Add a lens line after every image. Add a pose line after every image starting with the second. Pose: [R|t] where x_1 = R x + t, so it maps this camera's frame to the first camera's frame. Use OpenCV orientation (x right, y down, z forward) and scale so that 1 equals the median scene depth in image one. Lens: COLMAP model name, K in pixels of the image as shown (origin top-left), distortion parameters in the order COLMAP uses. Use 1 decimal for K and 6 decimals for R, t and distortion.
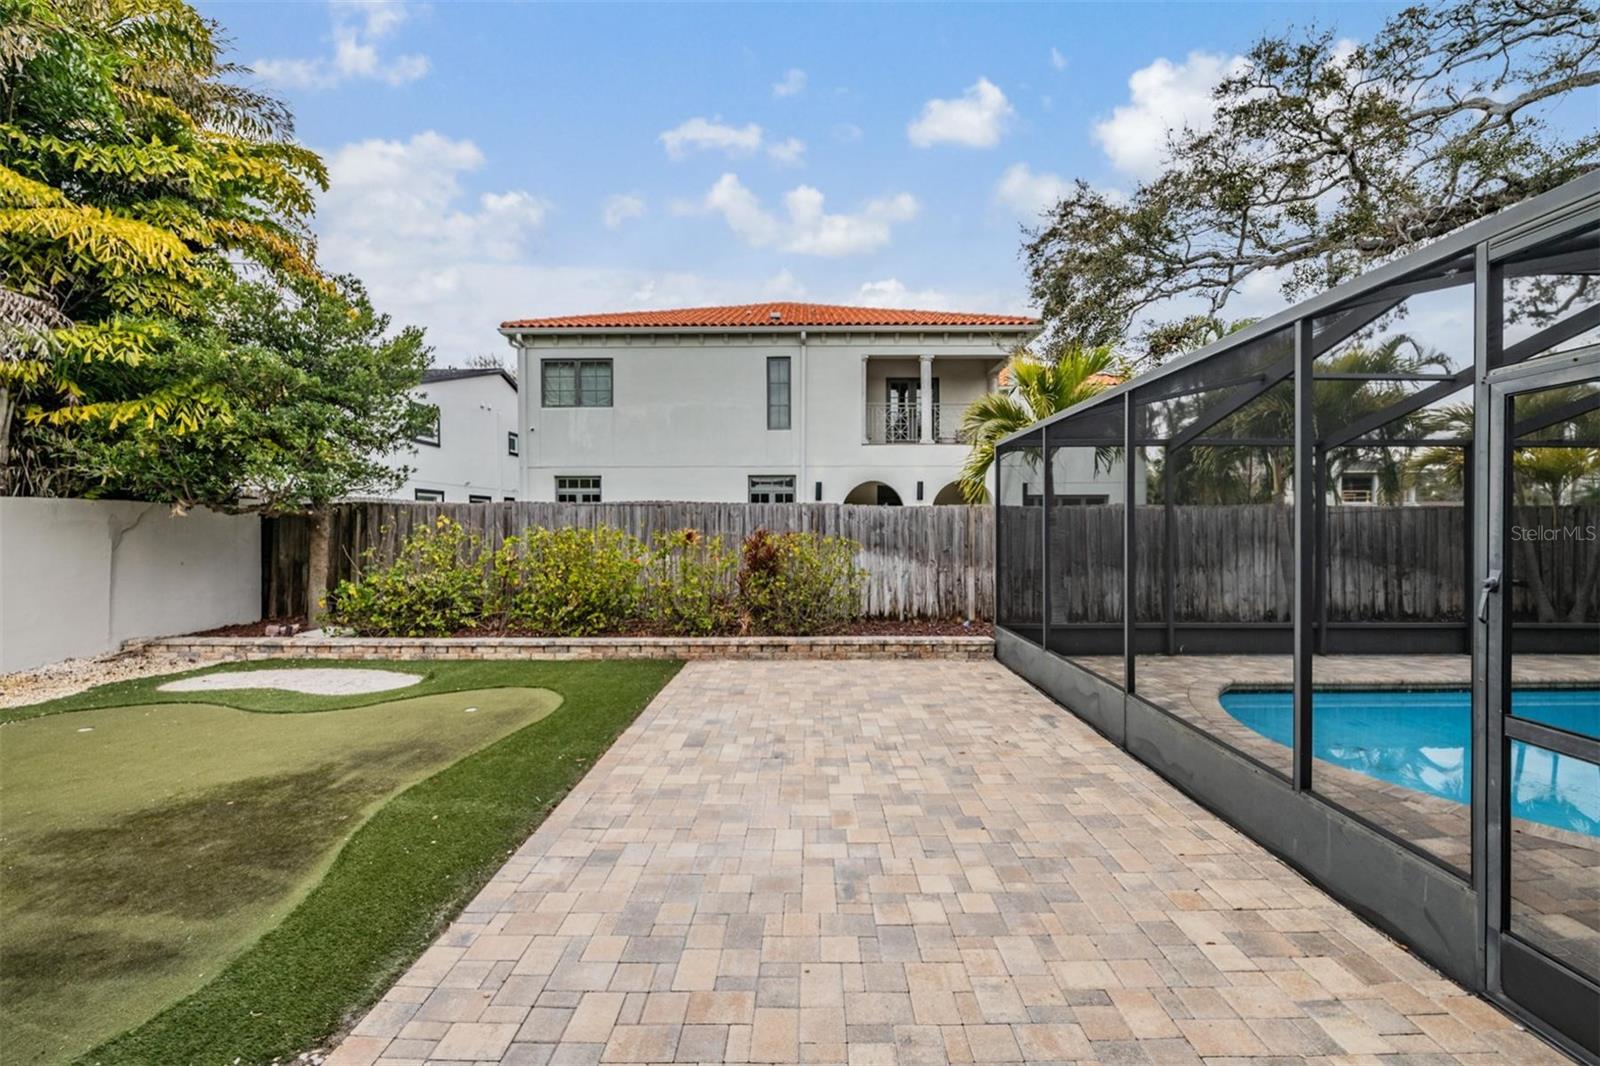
lens RADIAL K [[665.3, 0, 800.0], [0, 665.3, 533.0], [0, 0, 1]] dist [-0.005791, -0.000643]
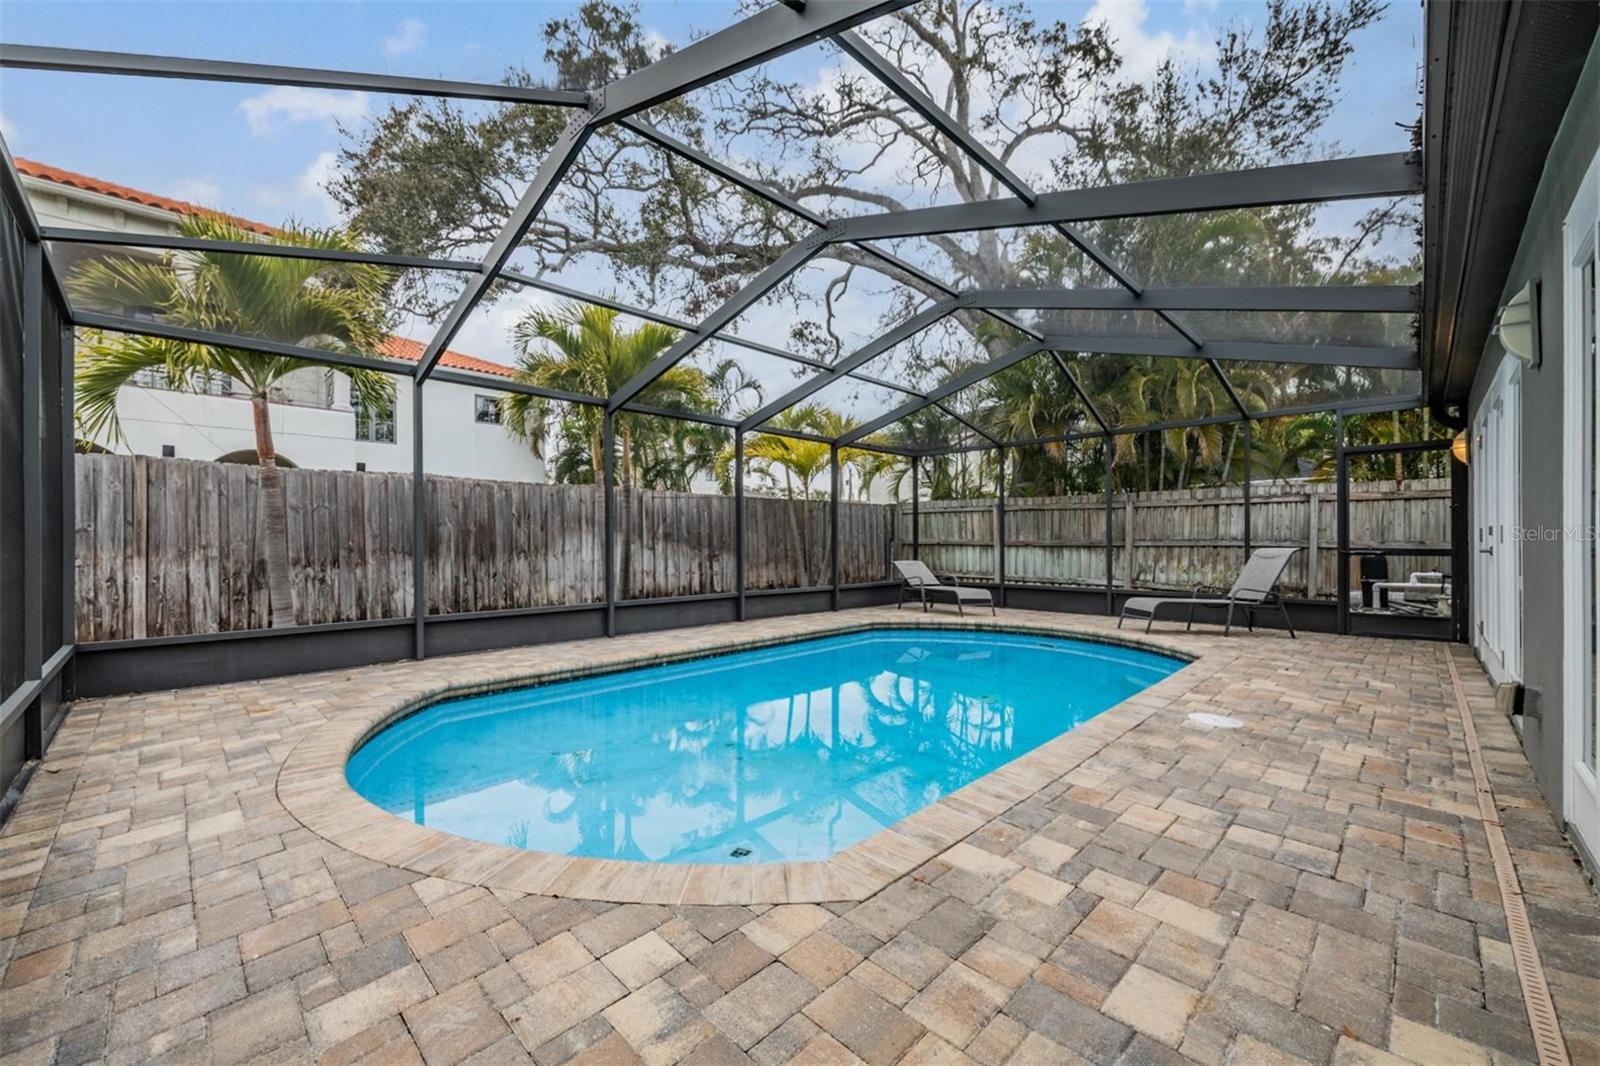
lens RADIAL K [[646.6, 0, 812.7], [0, 646.6, 544.8], [0, 0, 1]] dist [-0.002485, -0.002095]
pose [[0.695687, -0.008330, 0.718297, 0.259895], [0.014030, 0.999900, -0.001993, 0.047808], [-0.718208, 0.011464, 0.695734, 0.138933]]
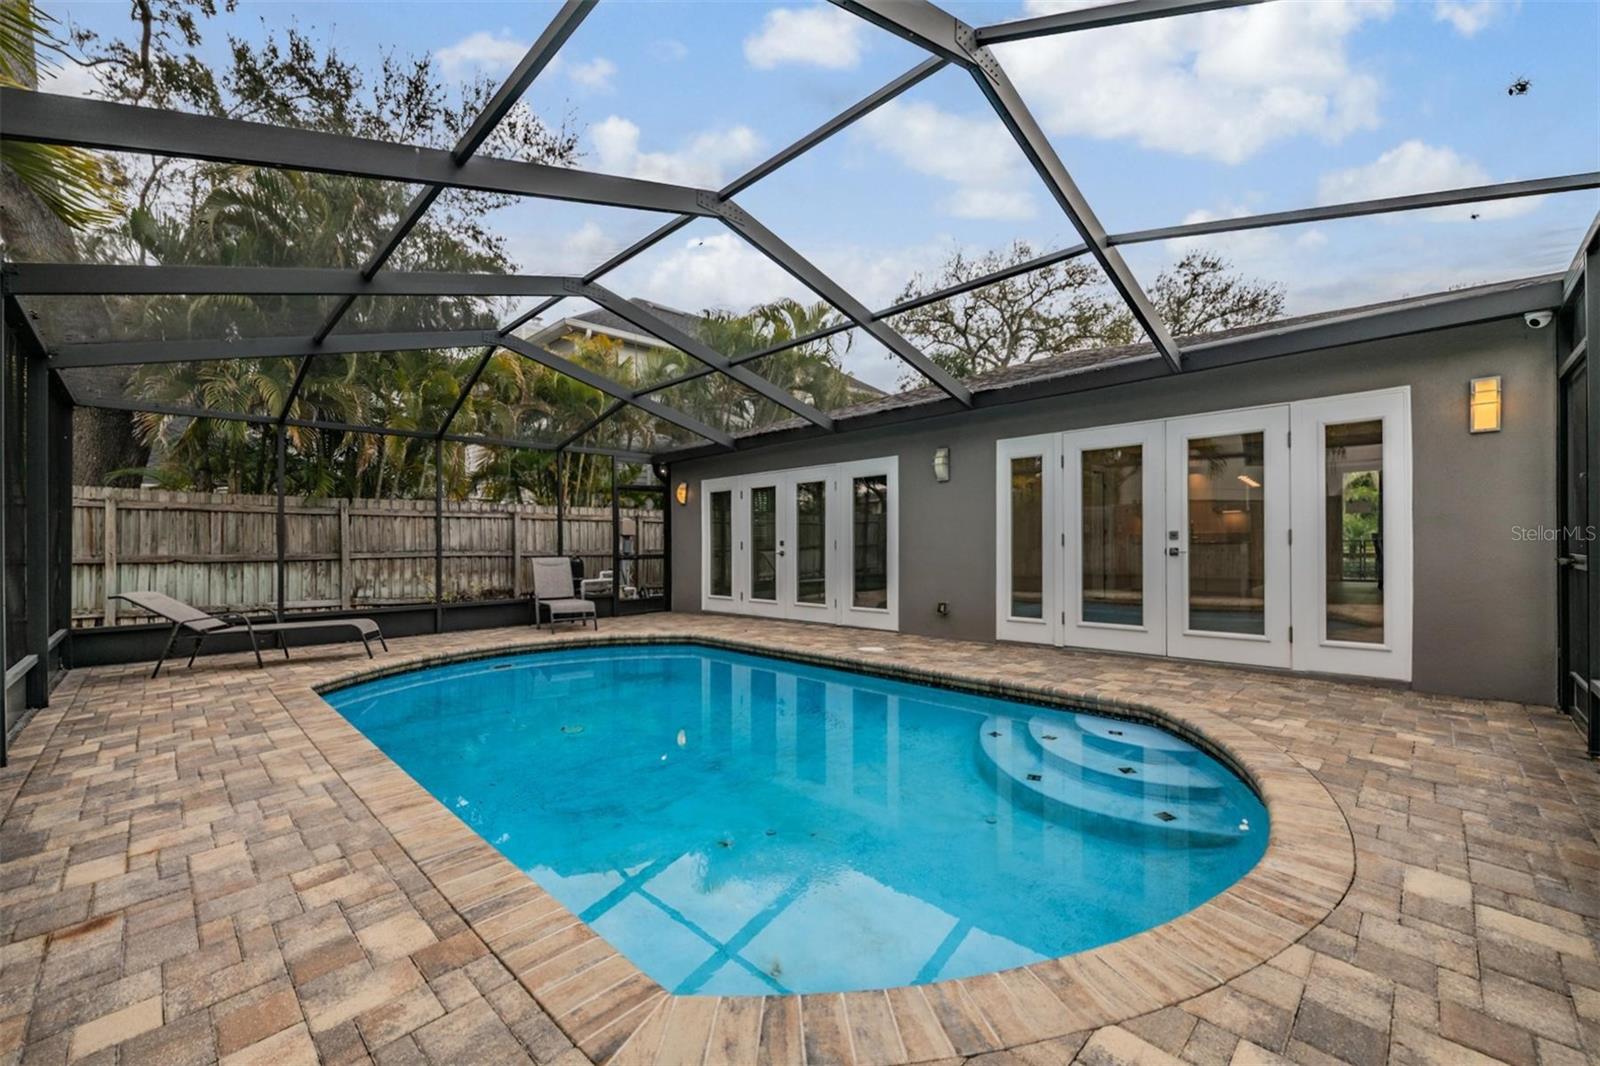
lens RADIAL K [[637.0, 0, 800.0], [0, 637.0, 533.0], [0, 0, 1]] dist [-0.001044, -0.005445]
pose [[-0.716682, 0.019391, 0.697130, 0.278126], [0.020450, 0.999768, -0.006785, 0.037764], [-0.697100, 0.009394, -0.716912, 0.687420]]
